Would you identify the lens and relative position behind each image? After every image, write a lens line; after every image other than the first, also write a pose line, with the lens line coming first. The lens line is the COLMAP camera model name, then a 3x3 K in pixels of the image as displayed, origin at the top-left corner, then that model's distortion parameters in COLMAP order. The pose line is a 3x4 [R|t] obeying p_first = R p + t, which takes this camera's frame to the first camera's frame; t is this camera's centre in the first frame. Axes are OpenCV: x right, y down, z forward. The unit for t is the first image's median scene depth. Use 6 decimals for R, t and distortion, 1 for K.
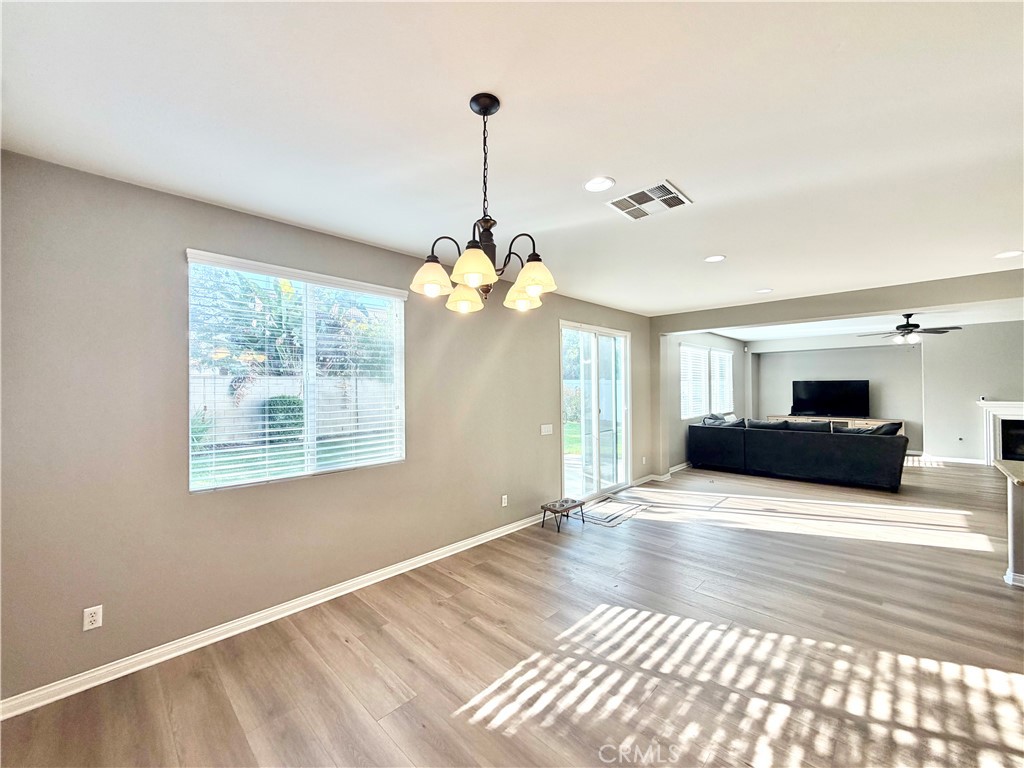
lens RADIAL K [[408.7, 0, 509.0], [0, 408.7, 384.8], [0, 0, 1]] dist [-0.000560, 0.000002]
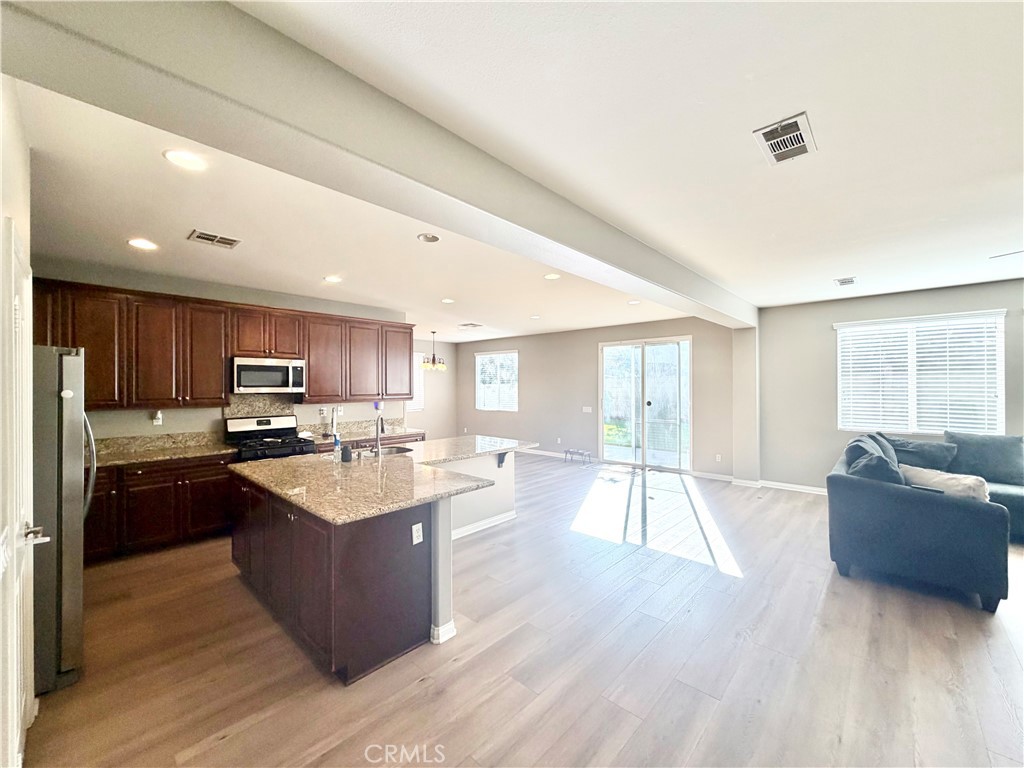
lens RADIAL K [[408.7, 0, 509.0], [0, 408.7, 384.8], [0, 0, 1]] dist [-0.000560, 0.000002]
pose [[0.034407, 0.013099, -0.999322, 3.326014], [0.016044, 0.999778, 0.013657, -0.043831], [0.999279, -0.016504, 0.034189, 1.128817]]
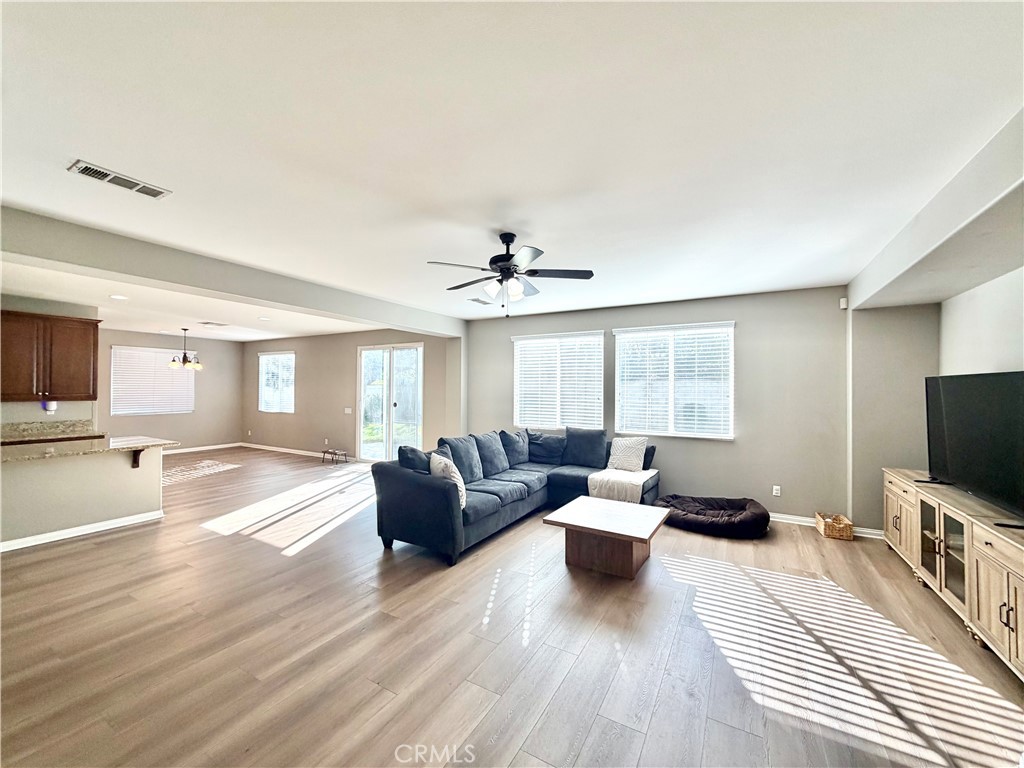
lens RADIAL K [[408.7, 0, 509.0], [0, 408.7, 384.8], [0, 0, 1]] dist [-0.000560, 0.000002]
pose [[0.259948, 0.007793, -0.965591, 3.673538], [0.001712, 0.999962, 0.008532, -0.031737], [0.965621, -0.003871, 0.259925, 2.234058]]
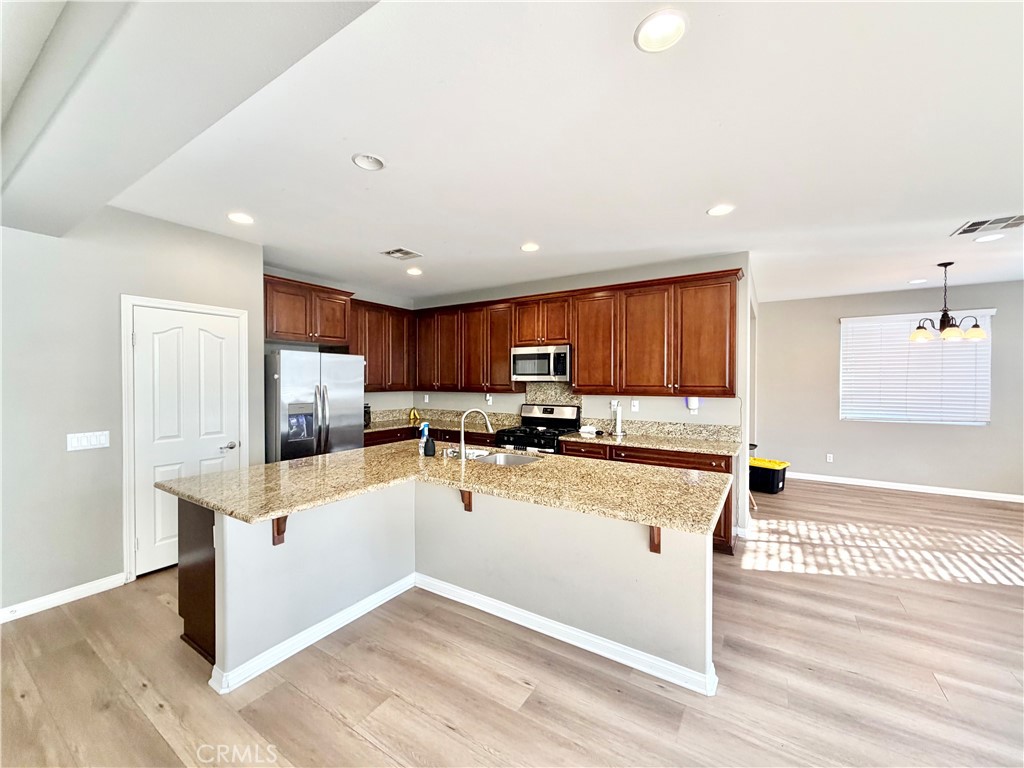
lens RADIAL K [[408.7, 0, 509.0], [0, 408.7, 384.8], [0, 0, 1]] dist [-0.000560, 0.000002]
pose [[-0.976786, 0.016322, -0.213595, 2.011416], [0.016301, 0.999865, 0.001858, 0.010182], [0.213596, -0.001667, -0.976921, 1.849466]]
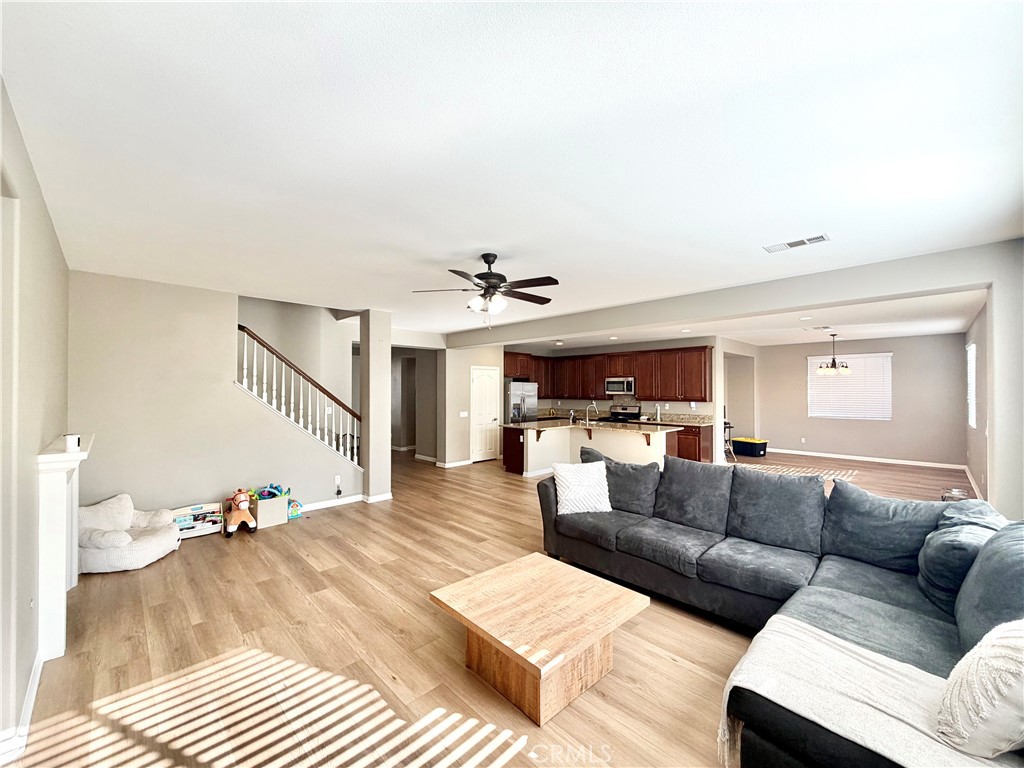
lens RADIAL K [[408.7, 0, 509.0], [0, 408.7, 384.8], [0, 0, 1]] dist [-0.000560, 0.000002]
pose [[-0.999772, 0.015779, 0.014376, 2.443347], [0.015415, 0.999566, -0.025100, -0.008833], [-0.014765, -0.024873, -0.999582, 3.837302]]
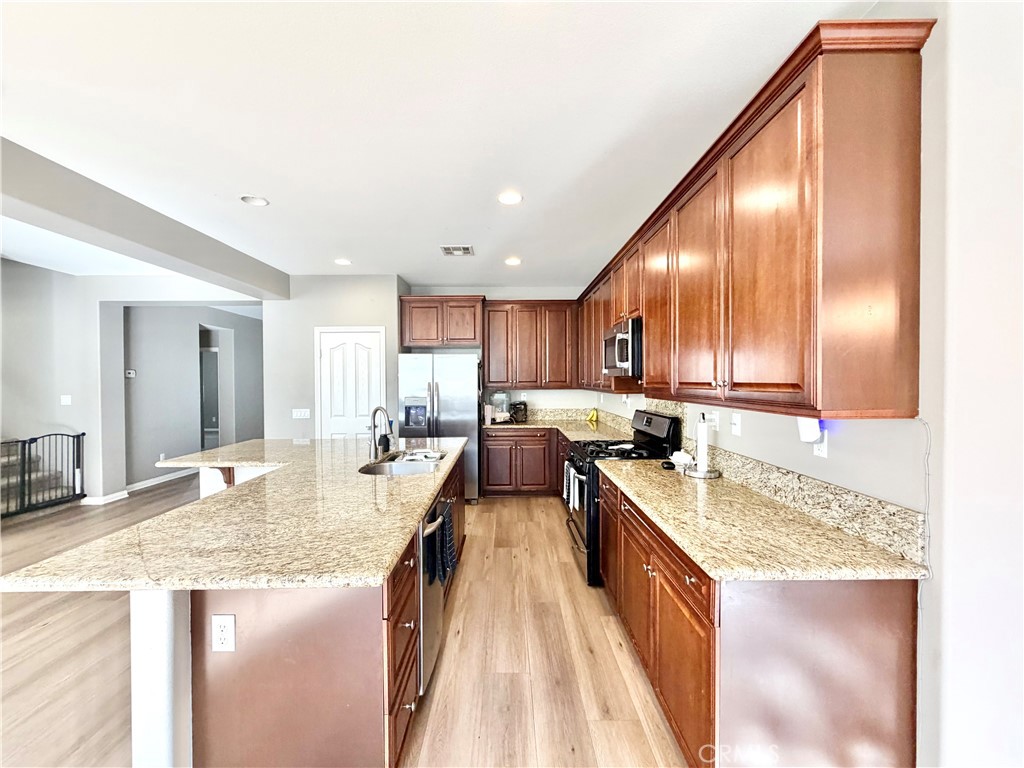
lens RADIAL K [[408.7, 0, 509.0], [0, 408.7, 384.8], [0, 0, 1]] dist [-0.000560, 0.000002]
pose [[-0.711473, 0.011898, 0.702612, 0.886306], [0.008296, 0.999929, -0.008532, 0.032346], [-0.702664, -0.000242, -0.711522, 1.235136]]
